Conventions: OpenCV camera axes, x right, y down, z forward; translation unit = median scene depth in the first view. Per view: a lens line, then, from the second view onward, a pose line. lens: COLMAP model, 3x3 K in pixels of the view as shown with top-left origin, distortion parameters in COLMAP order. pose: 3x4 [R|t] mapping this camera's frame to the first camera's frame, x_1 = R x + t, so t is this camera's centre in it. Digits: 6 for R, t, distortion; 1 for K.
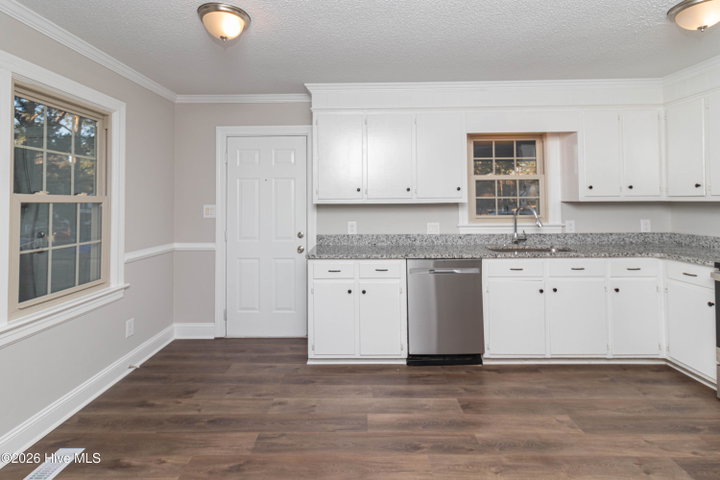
lens RADIAL K [[345.1, 0, 358.2], [0, 345.1, 185.5], [0, 0, 1]] dist [-0.000883, 0.000162]
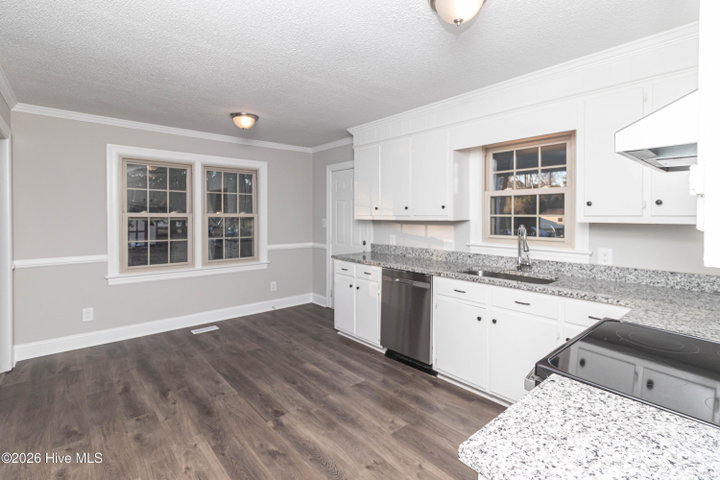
lens RADIAL K [[340.8, 0, 360.6], [0, 340.8, 207.7], [0, 0, 1]] dist [-0.000258, -0.000259]
pose [[0.668139, -0.007736, -0.743996, 0.851095], [0.030307, 0.999399, 0.016825, -0.012492], [0.743419, -0.033790, 0.667972, 0.142037]]
